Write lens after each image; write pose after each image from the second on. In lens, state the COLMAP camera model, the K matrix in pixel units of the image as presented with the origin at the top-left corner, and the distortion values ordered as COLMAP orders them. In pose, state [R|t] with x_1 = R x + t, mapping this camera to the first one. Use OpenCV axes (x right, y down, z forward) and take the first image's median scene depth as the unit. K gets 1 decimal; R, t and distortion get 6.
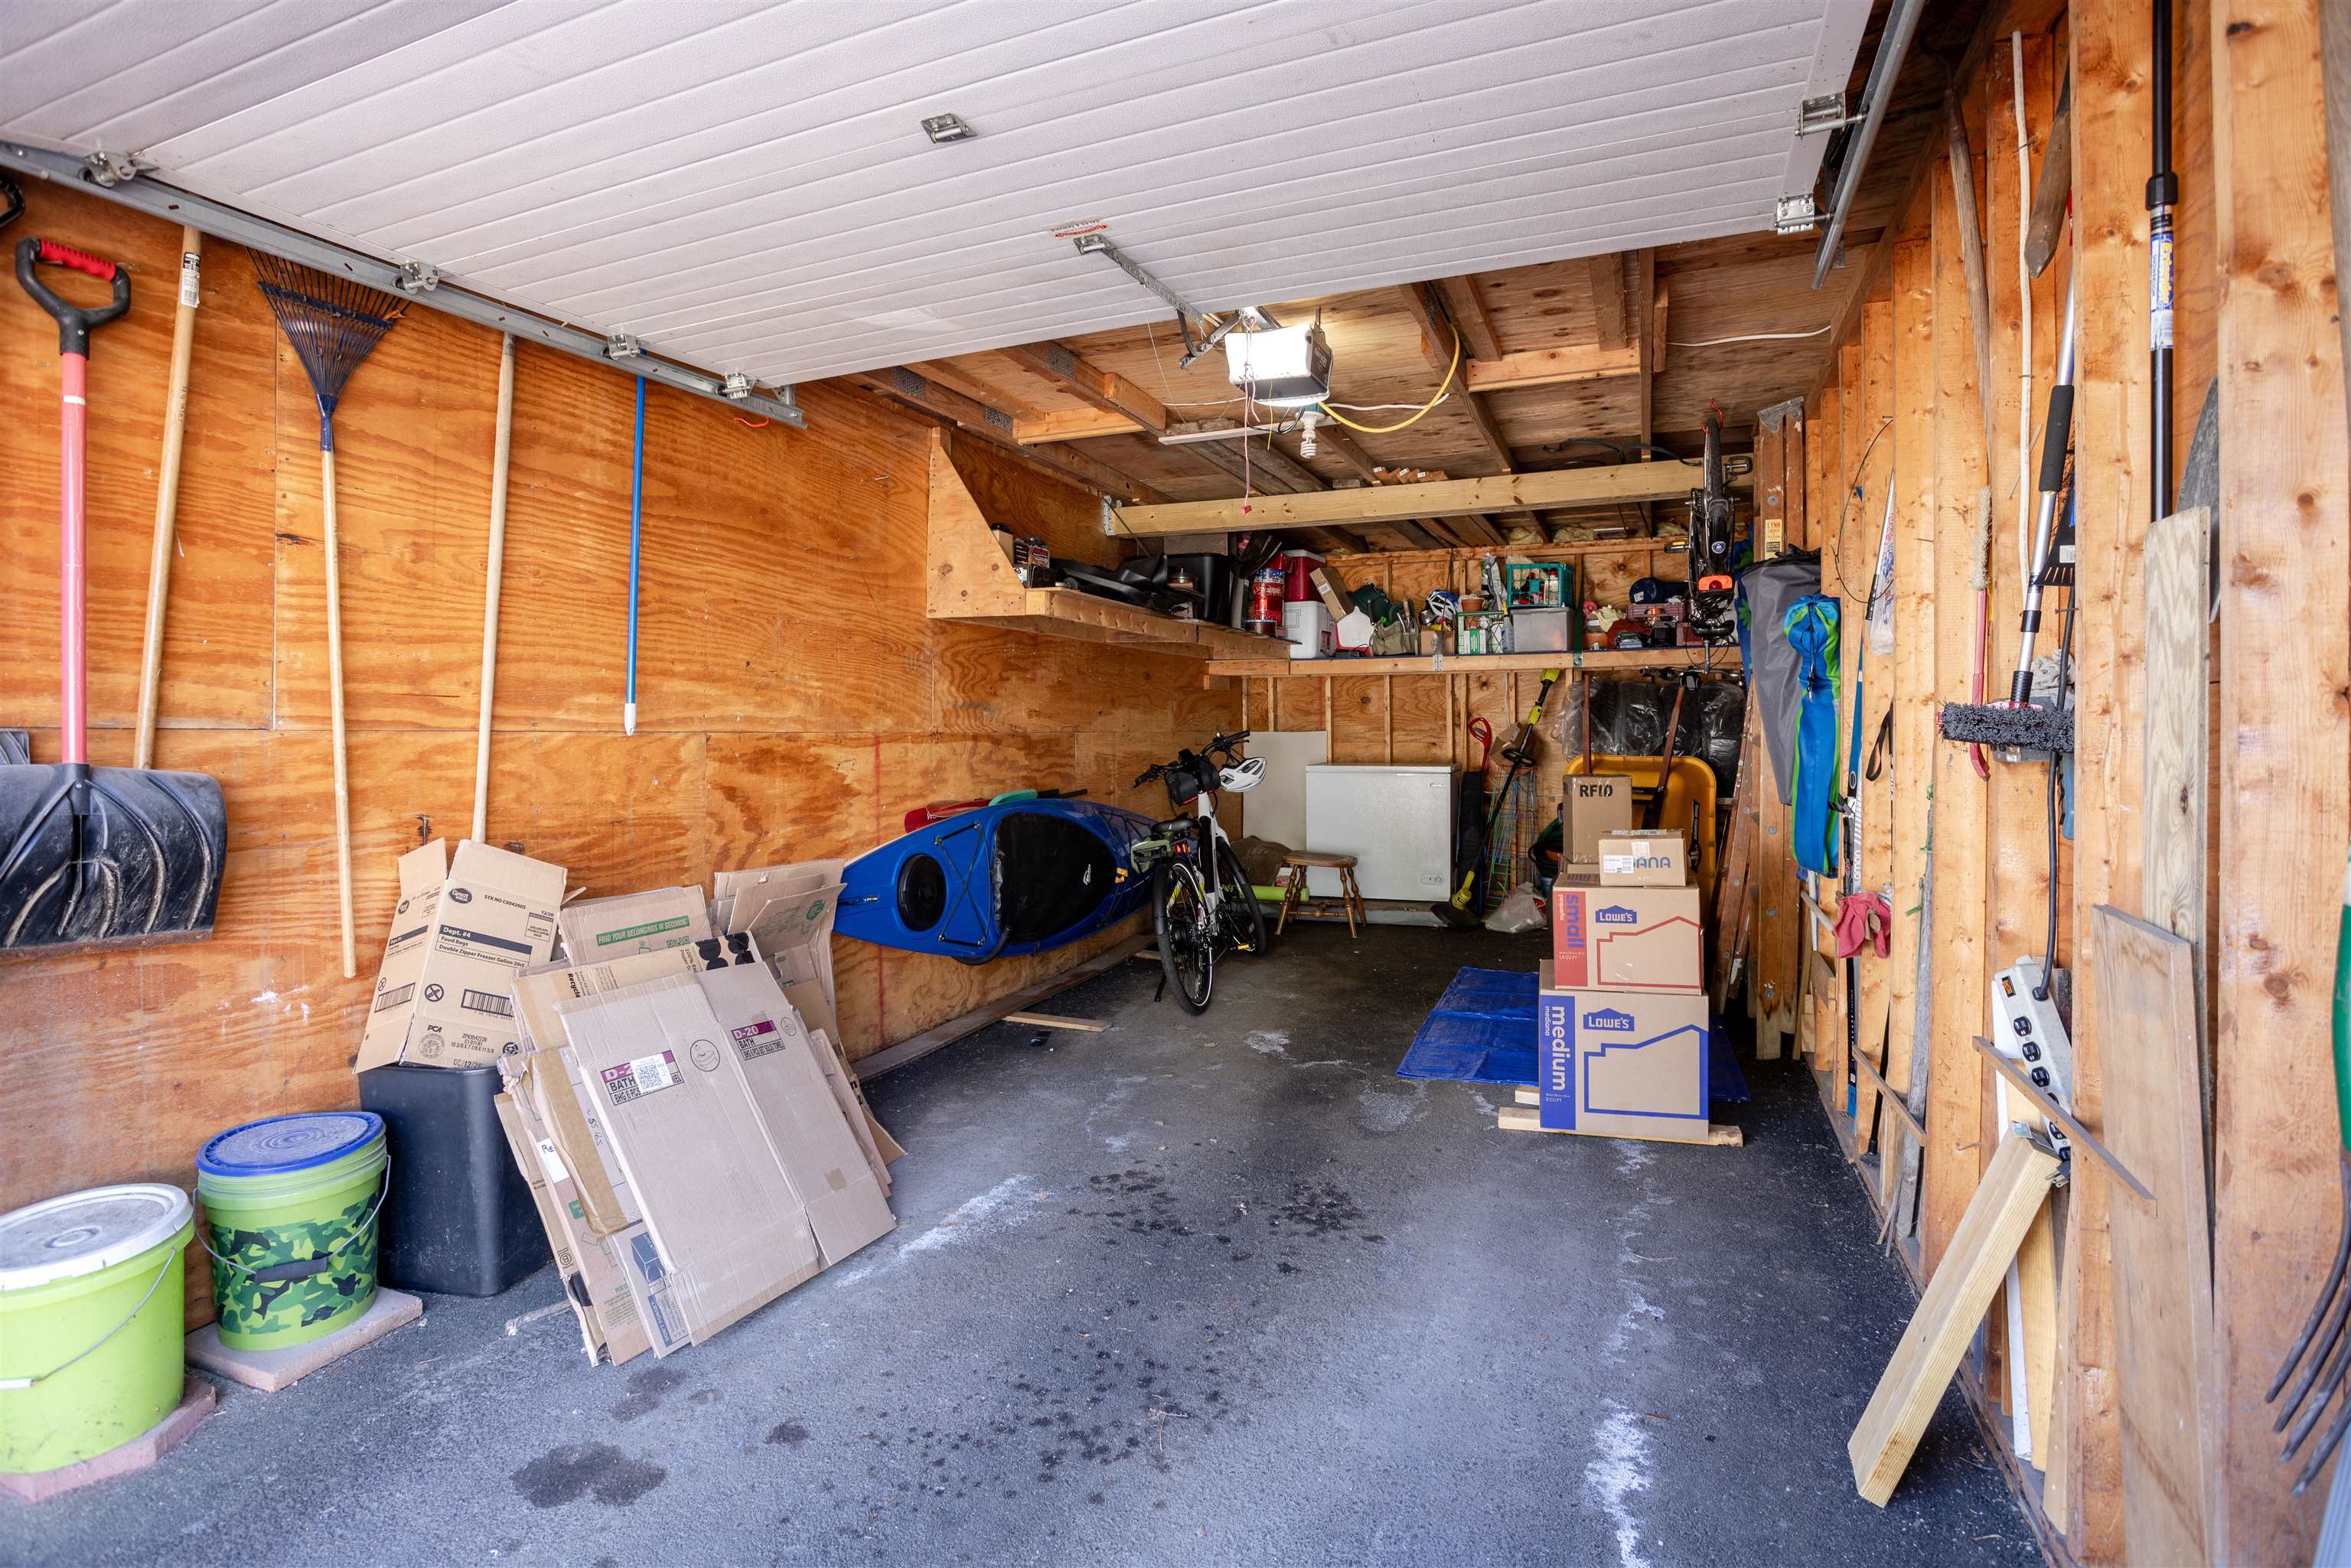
lens RADIAL K [[1138.0, 0, 1210.0], [0, 1138.0, 769.4], [0, 0, 1]] dist [-0.040530, 0.019243]
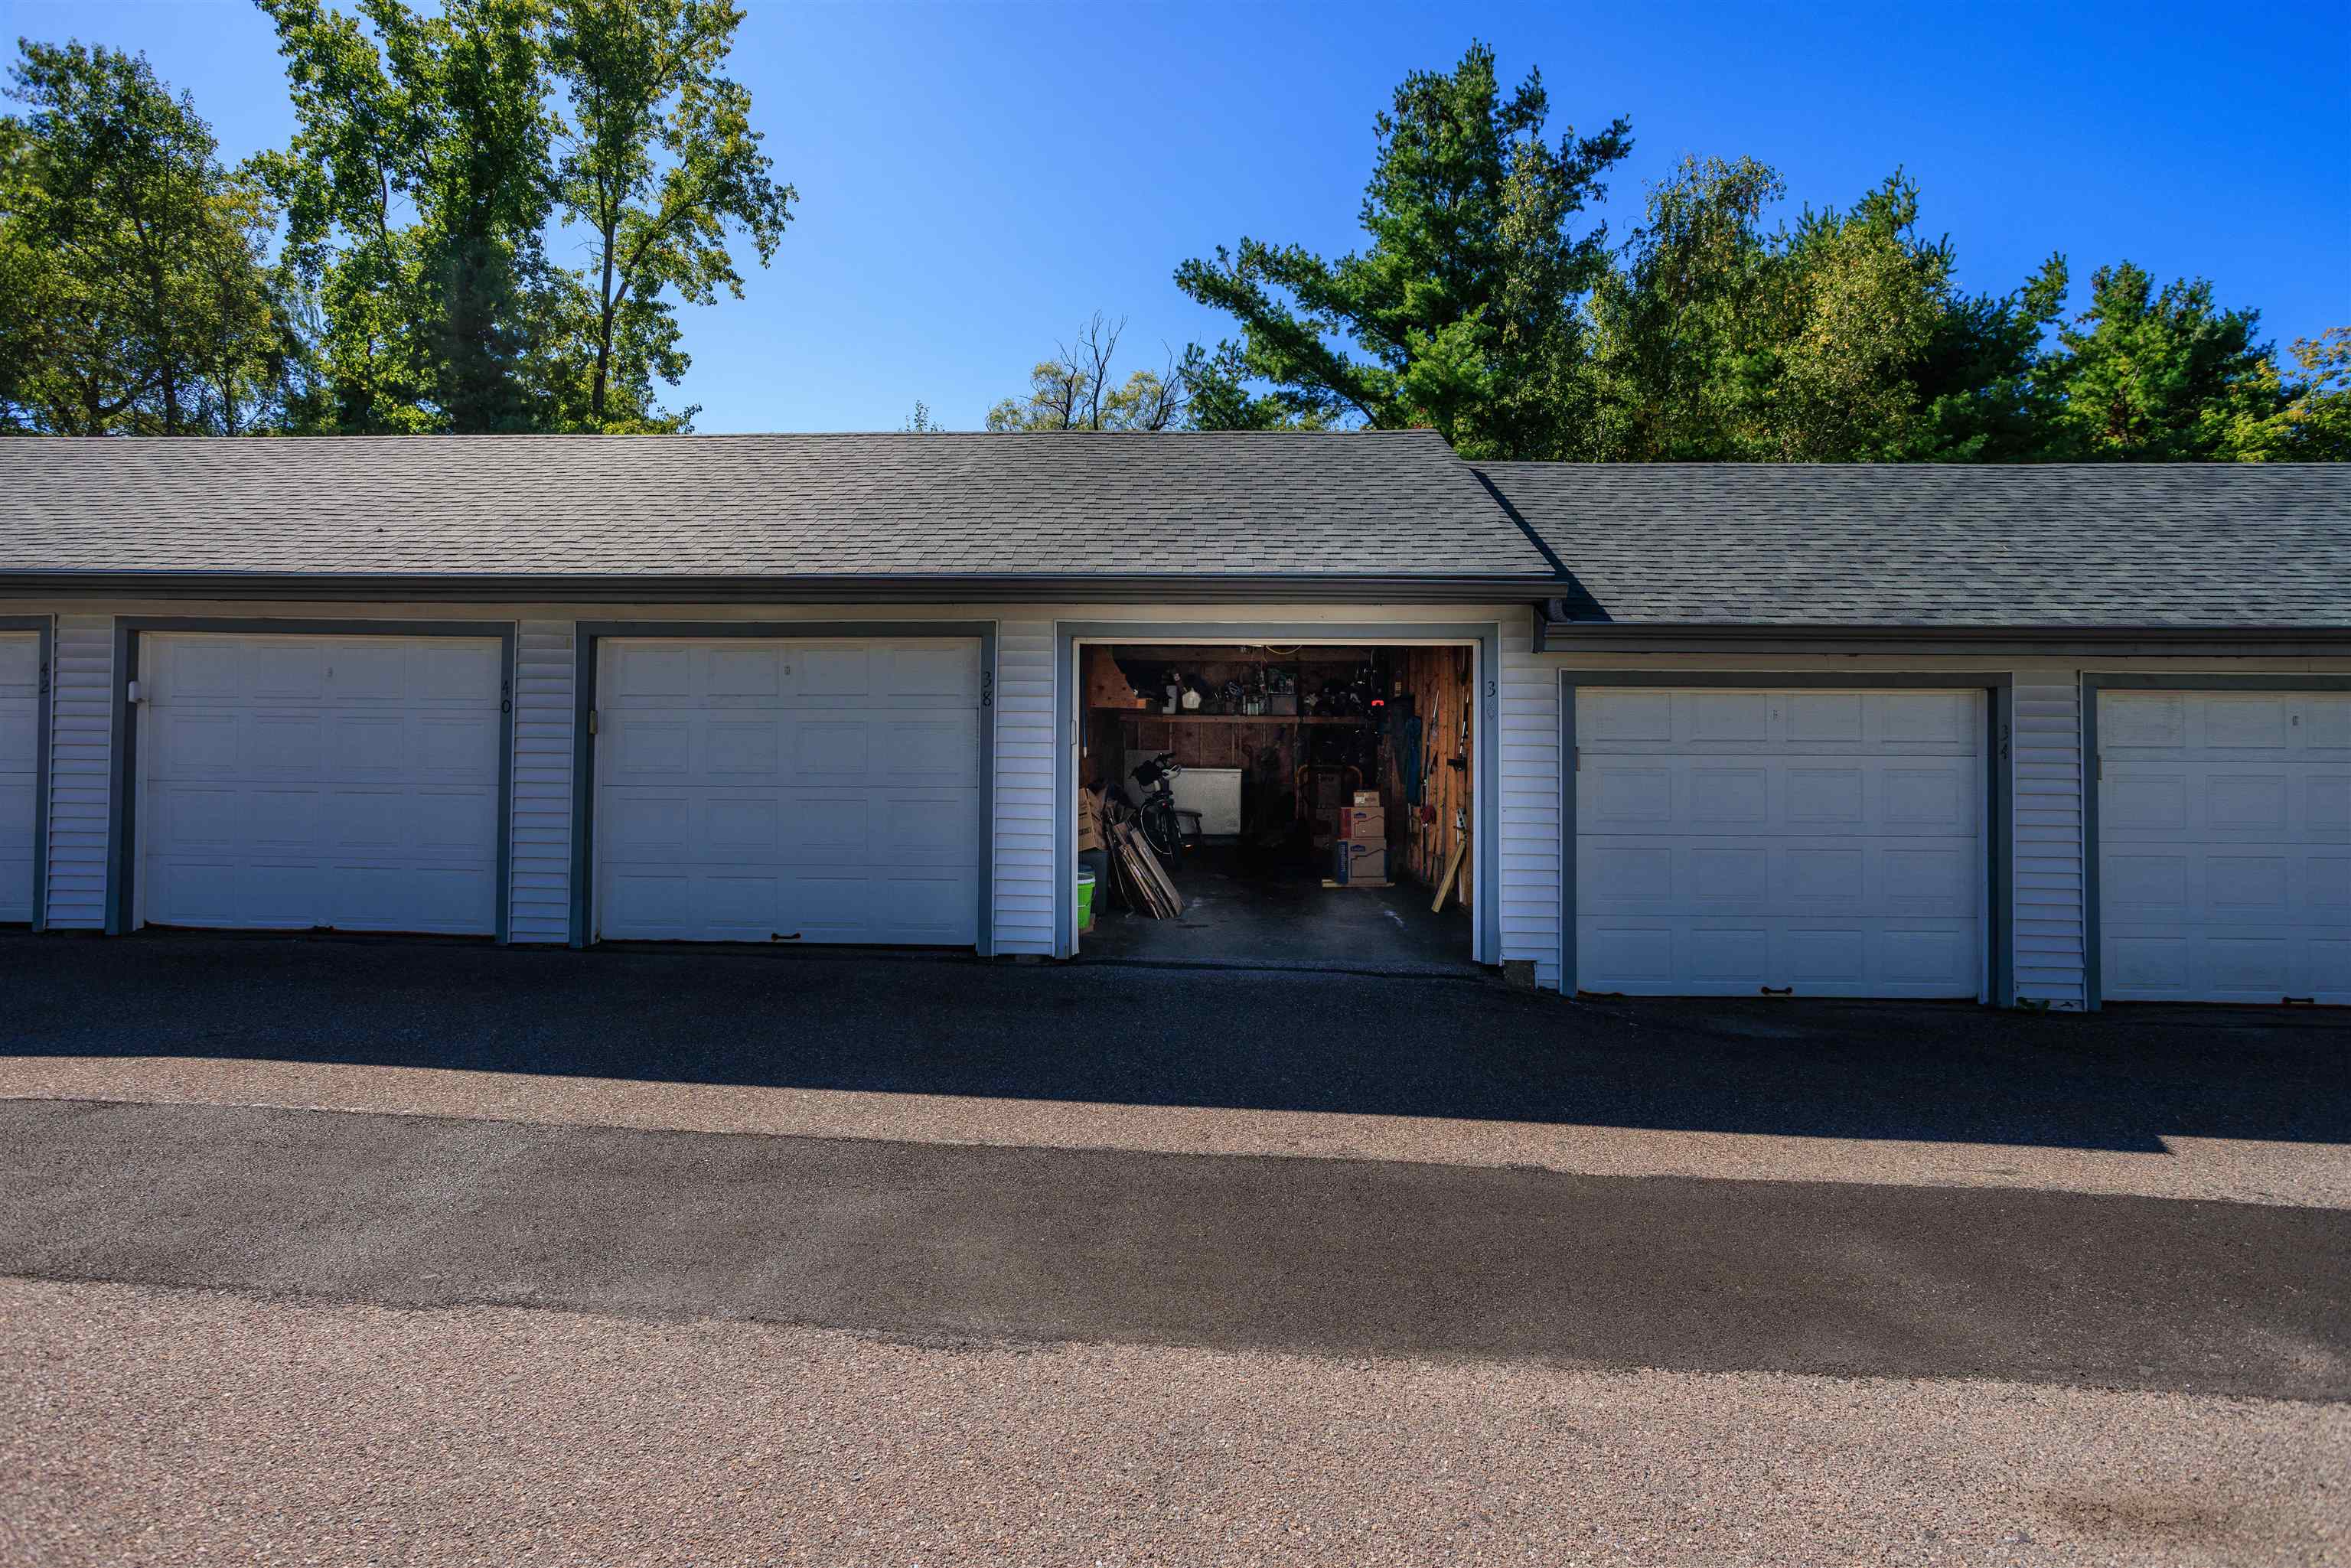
lens RADIAL K [[1138.0, 0, 1179.5], [0, 1138.0, 760.6], [0, 0, 1]] dist [-0.040530, 0.019243]
pose [[0.943341, 0.011156, 0.331638, -0.923061], [-0.008108, 0.999911, -0.010575, 0.007662], [-0.331726, 0.007287, 0.943348, -1.447439]]
